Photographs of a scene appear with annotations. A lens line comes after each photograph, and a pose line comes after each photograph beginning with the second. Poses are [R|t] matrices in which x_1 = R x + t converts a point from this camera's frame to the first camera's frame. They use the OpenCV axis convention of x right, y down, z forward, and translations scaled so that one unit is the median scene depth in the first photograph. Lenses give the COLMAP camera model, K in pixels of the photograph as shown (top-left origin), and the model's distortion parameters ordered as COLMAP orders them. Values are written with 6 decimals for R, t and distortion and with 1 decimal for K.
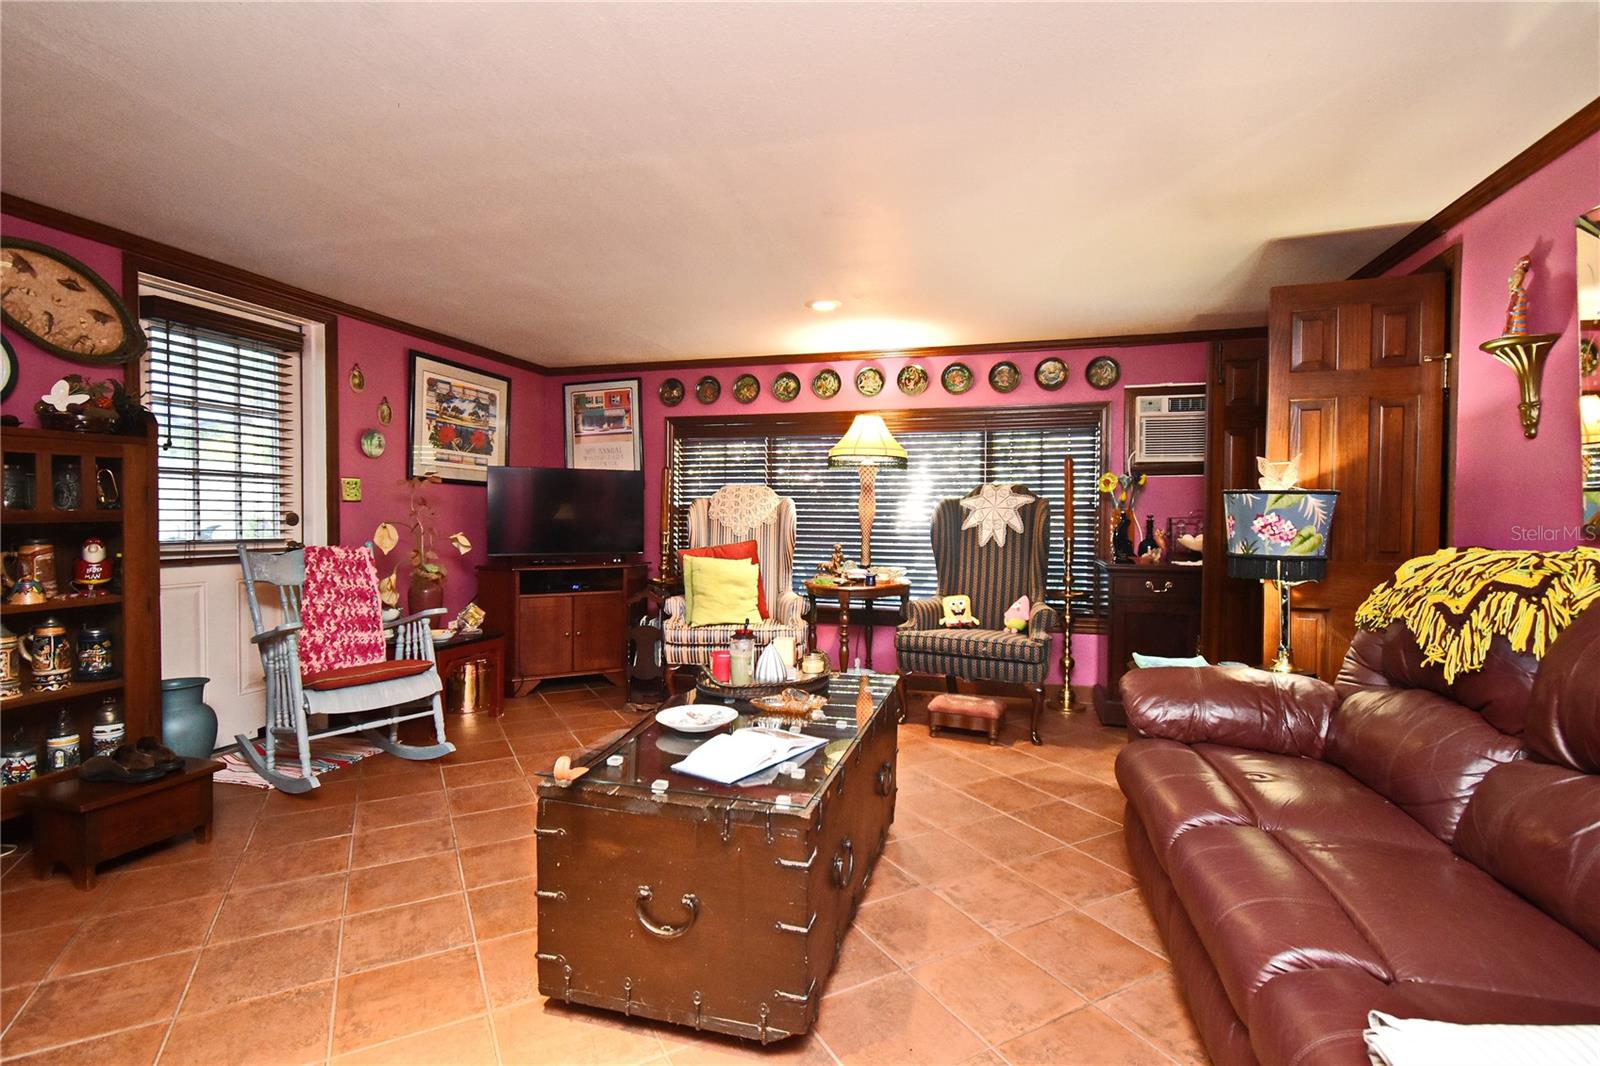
lens RADIAL K [[754.8, 0, 801.2], [0, 754.8, 528.5], [0, 0, 1]] dist [0.000458, -0.000271]
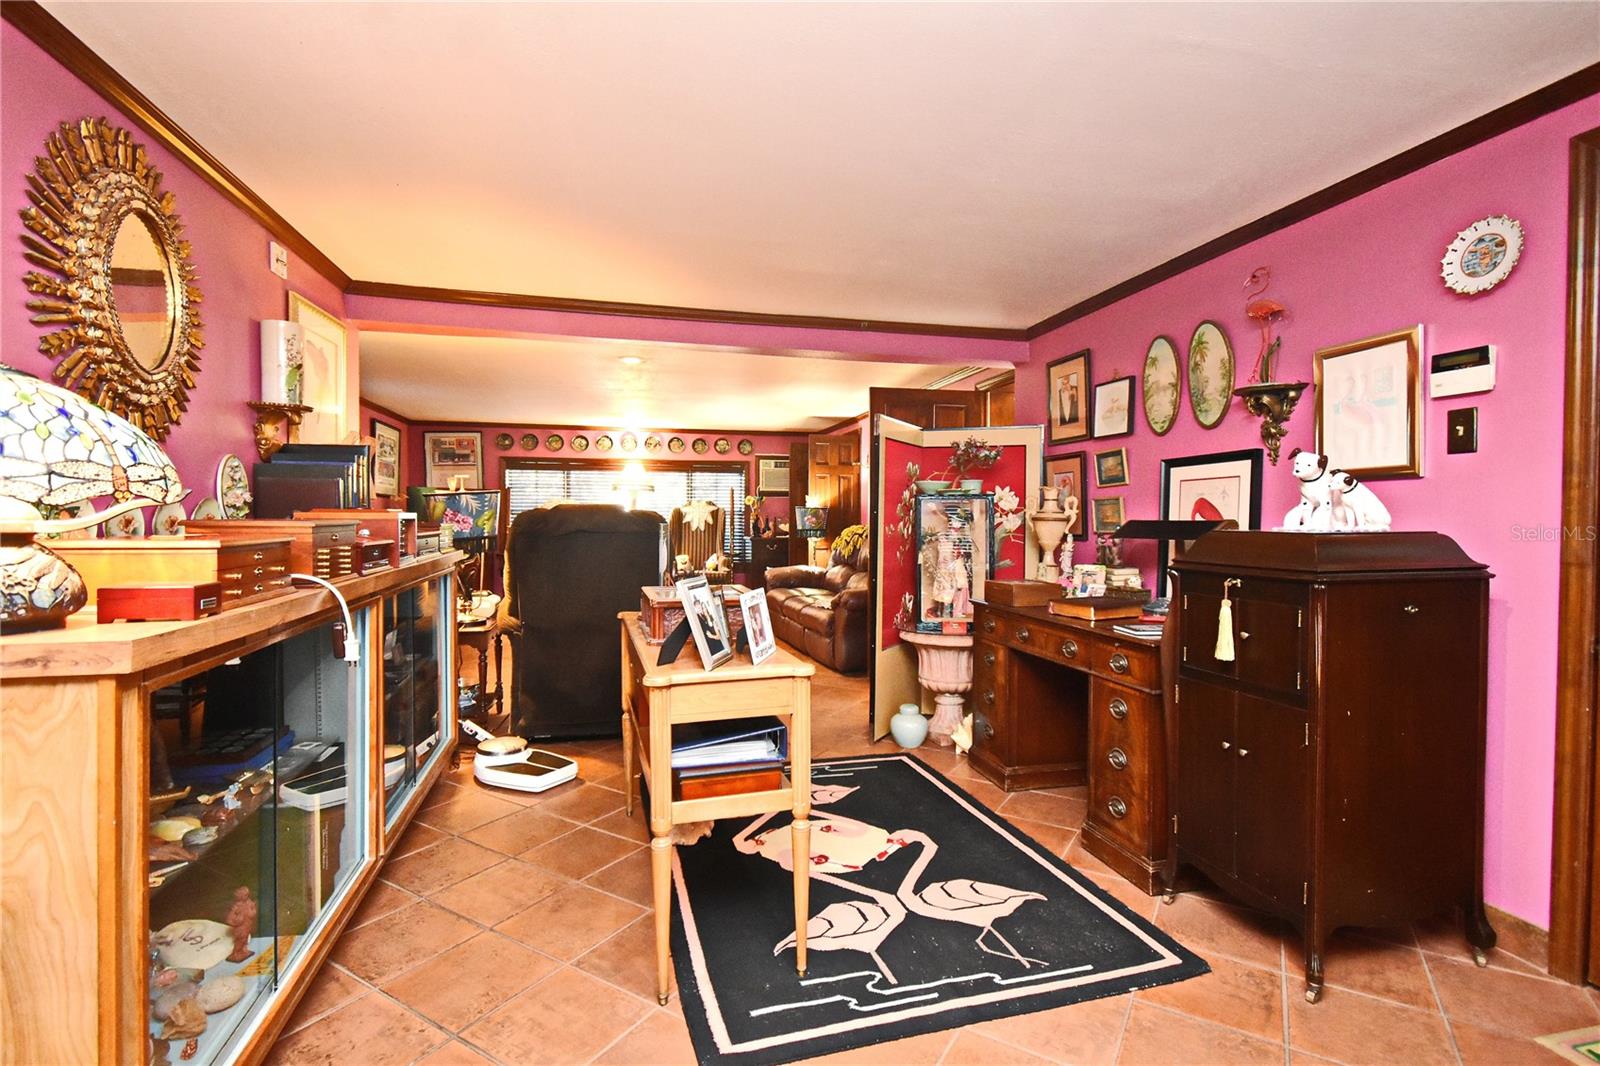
lens RADIAL K [[754.8, 0, 801.2], [0, 754.8, 528.5], [0, 0, 1]] dist [0.000458, -0.000271]
pose [[0.876167, -0.010071, 0.481902, -0.481830], [0.009973, 0.999946, 0.002764, 0.014066], [-0.481904, 0.002384, 0.876221, -0.917413]]
